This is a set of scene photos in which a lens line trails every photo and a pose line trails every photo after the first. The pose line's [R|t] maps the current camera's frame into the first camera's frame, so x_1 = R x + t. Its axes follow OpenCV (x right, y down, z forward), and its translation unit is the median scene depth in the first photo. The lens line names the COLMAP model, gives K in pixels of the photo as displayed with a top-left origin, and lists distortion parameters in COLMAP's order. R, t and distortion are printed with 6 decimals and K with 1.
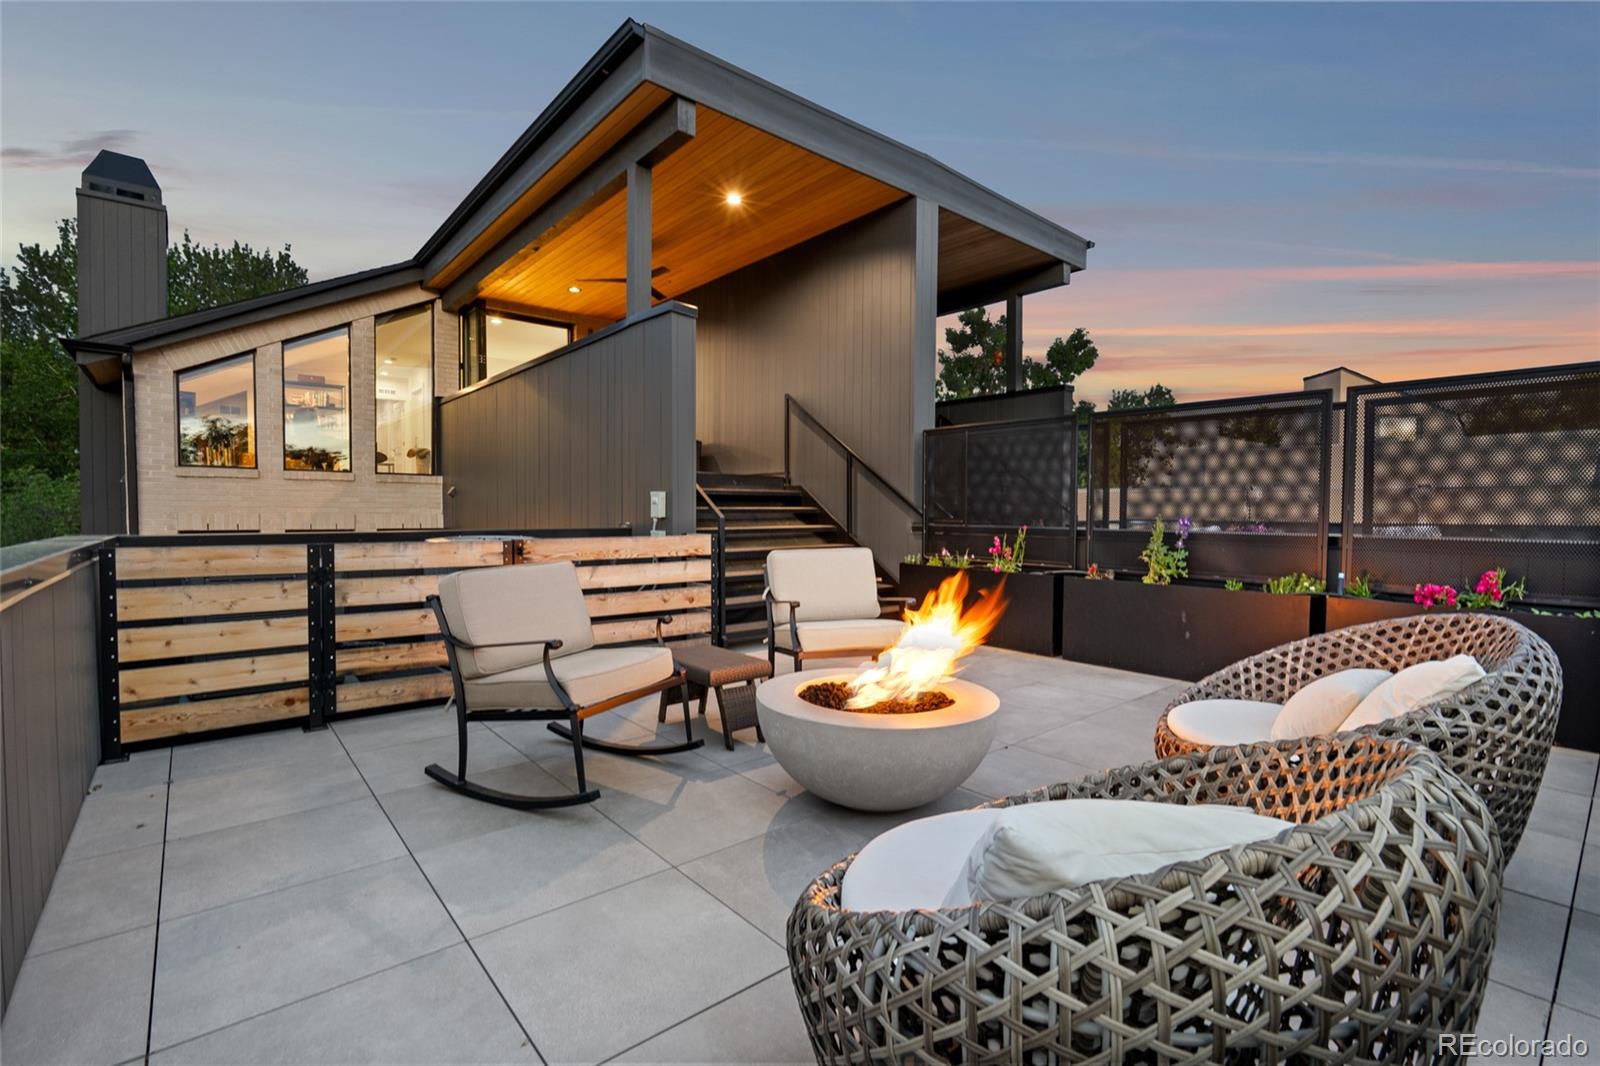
lens RADIAL K [[726.7, 0, 800.0], [0, 726.7, 533.0], [0, 0, 1]] dist [-0.001141, -0.000018]
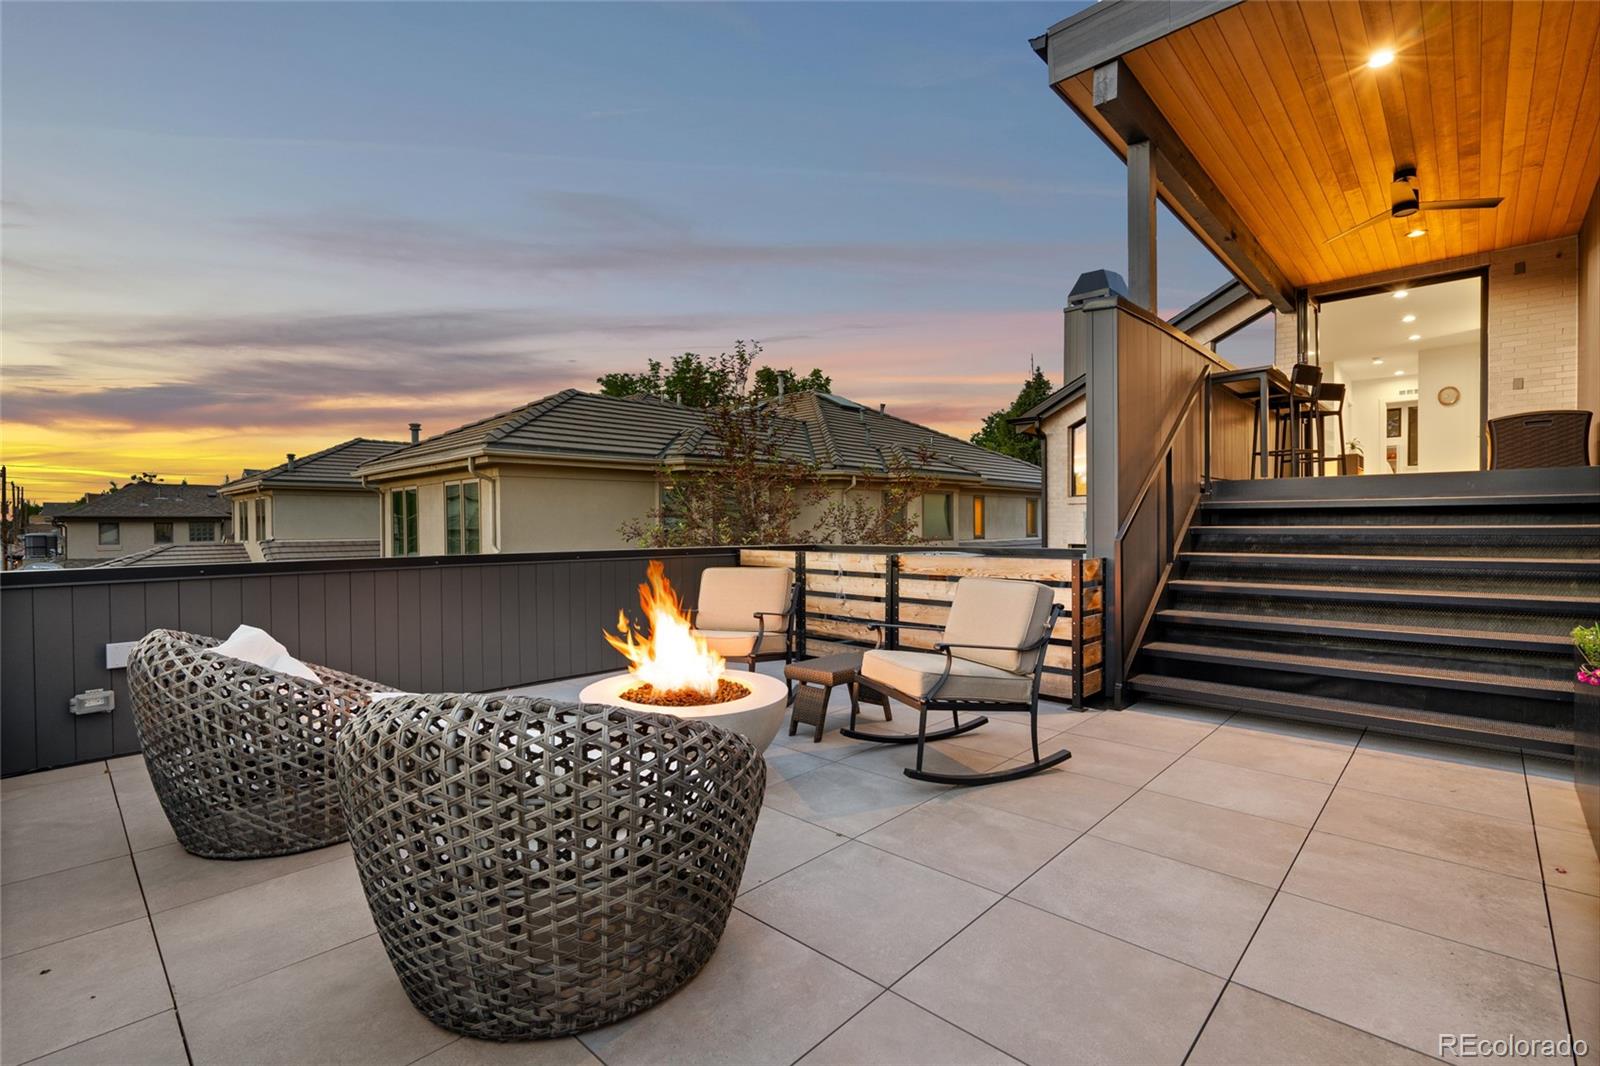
lens RADIAL K [[726.7, 0, 800.0], [0, 726.7, 533.0], [0, 0, 1]] dist [-0.001141, -0.000018]
pose [[0.125026, 0.002097, -0.992151, 0.760599], [-0.027244, 0.999628, -0.001320, -0.020277], [0.991779, 0.027195, 0.125036, 0.620565]]
